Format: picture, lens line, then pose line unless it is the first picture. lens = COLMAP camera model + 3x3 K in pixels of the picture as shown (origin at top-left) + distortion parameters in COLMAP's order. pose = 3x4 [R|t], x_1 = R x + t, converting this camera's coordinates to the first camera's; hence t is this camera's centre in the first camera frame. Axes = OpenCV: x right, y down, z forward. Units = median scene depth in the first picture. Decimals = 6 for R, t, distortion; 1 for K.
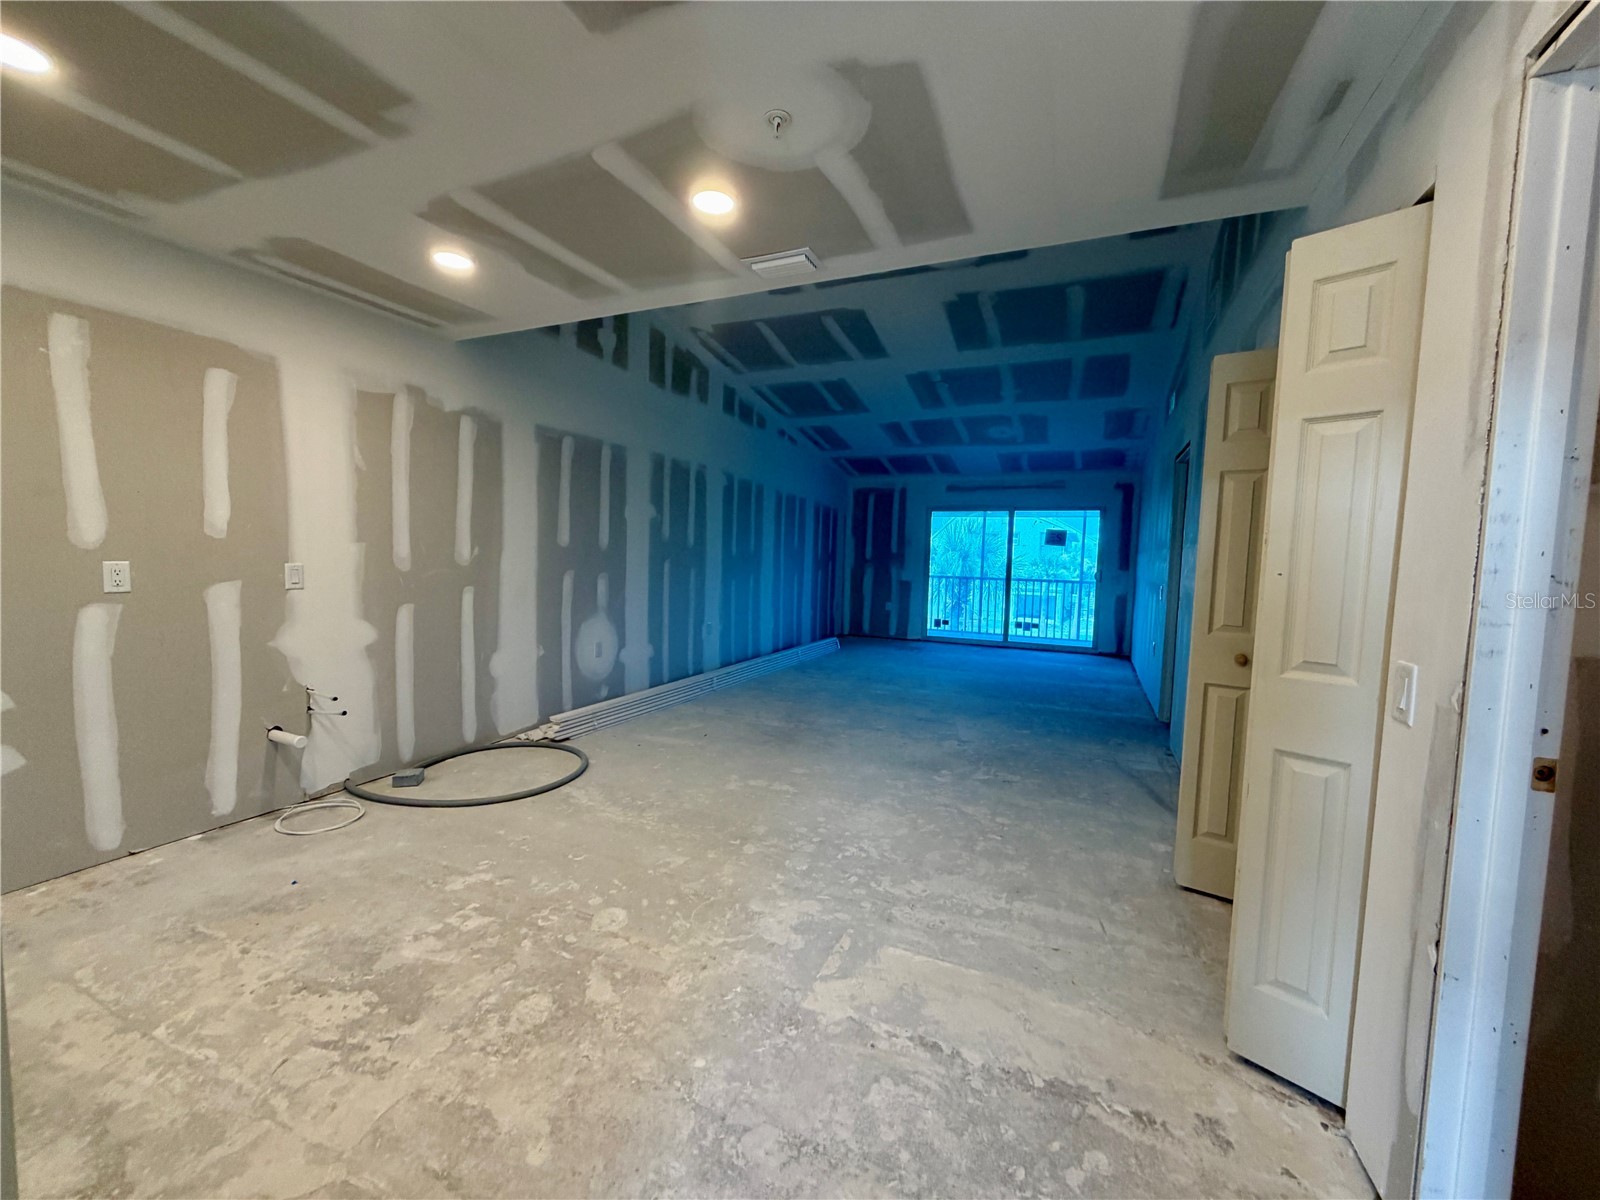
lens RADIAL K [[637.4, 0, 795.7], [0, 637.4, 602.0], [0, 0, 1]] dist [0.001339, -0.000366]
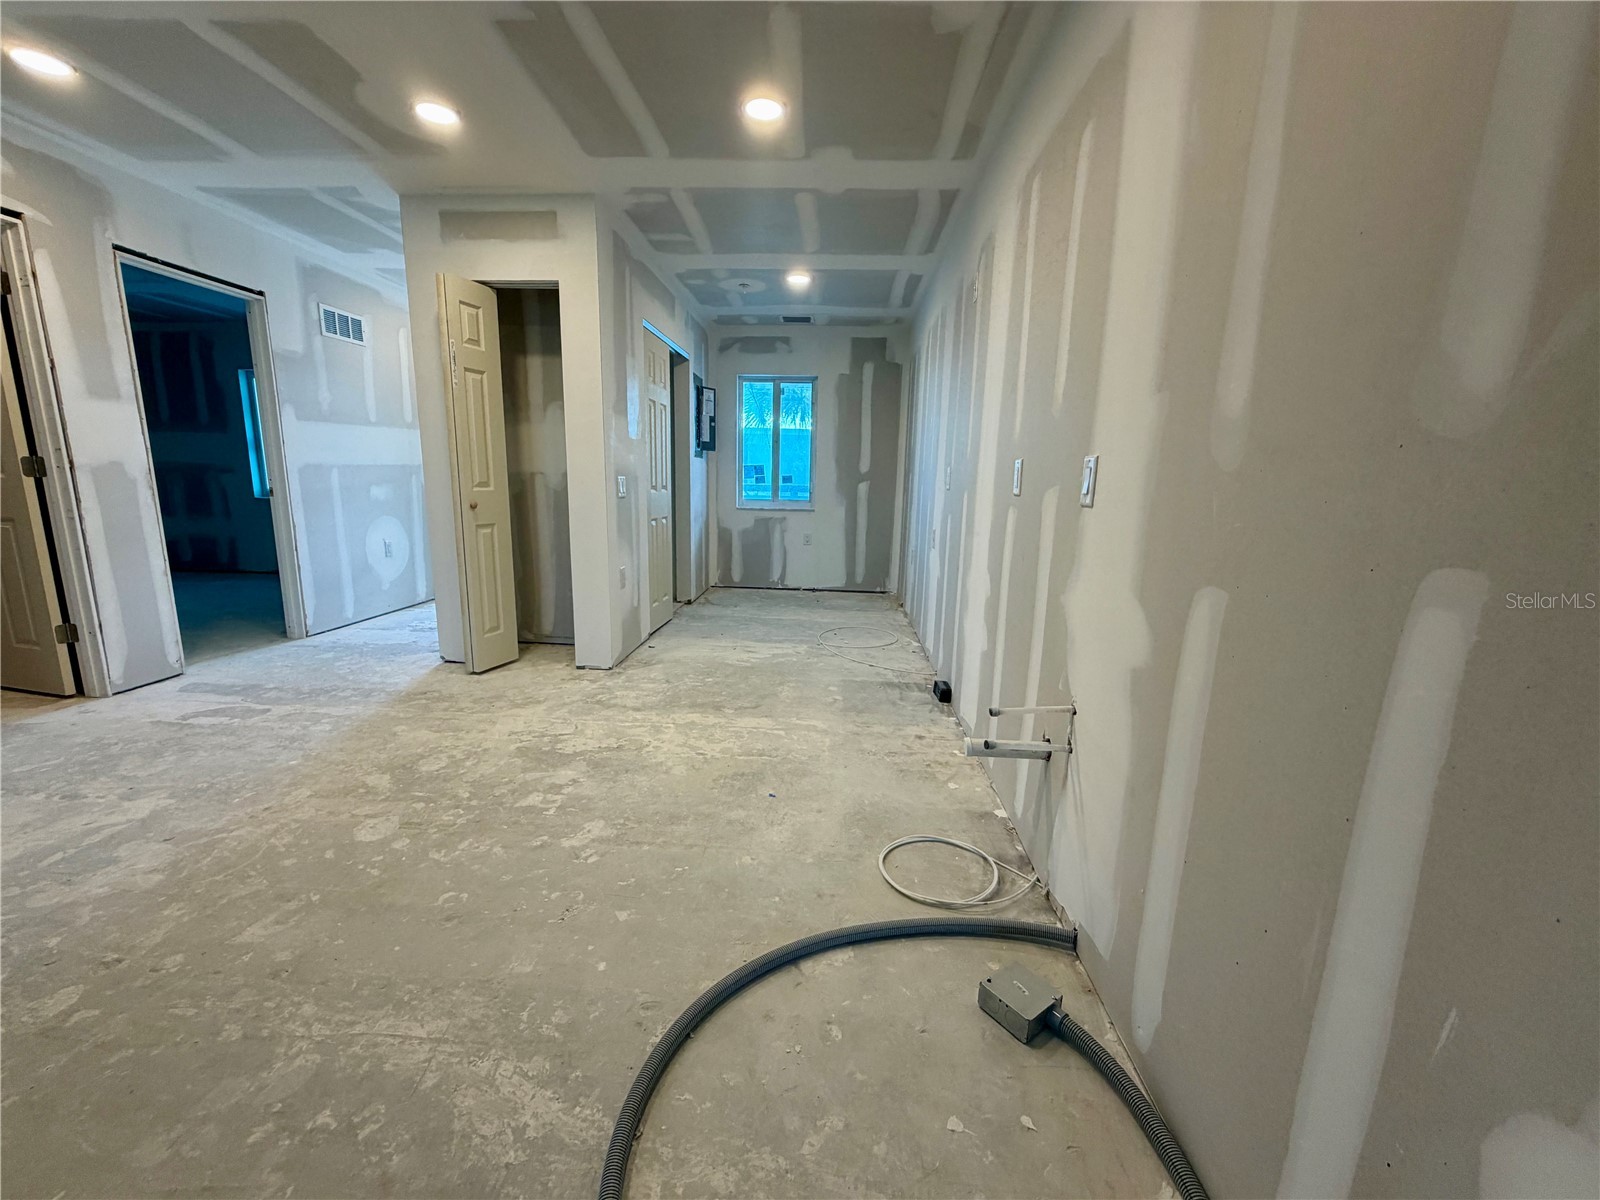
lens RADIAL K [[637.4, 0, 795.4], [0, 637.4, 597.4], [0, 0, 1]] dist [0.001339, -0.000366]
pose [[-0.935067, 0.019522, -0.353934, -0.340791], [-0.072294, 0.966993, 0.244333, -0.051952], [0.347021, 0.254055, -0.902791, 1.242238]]
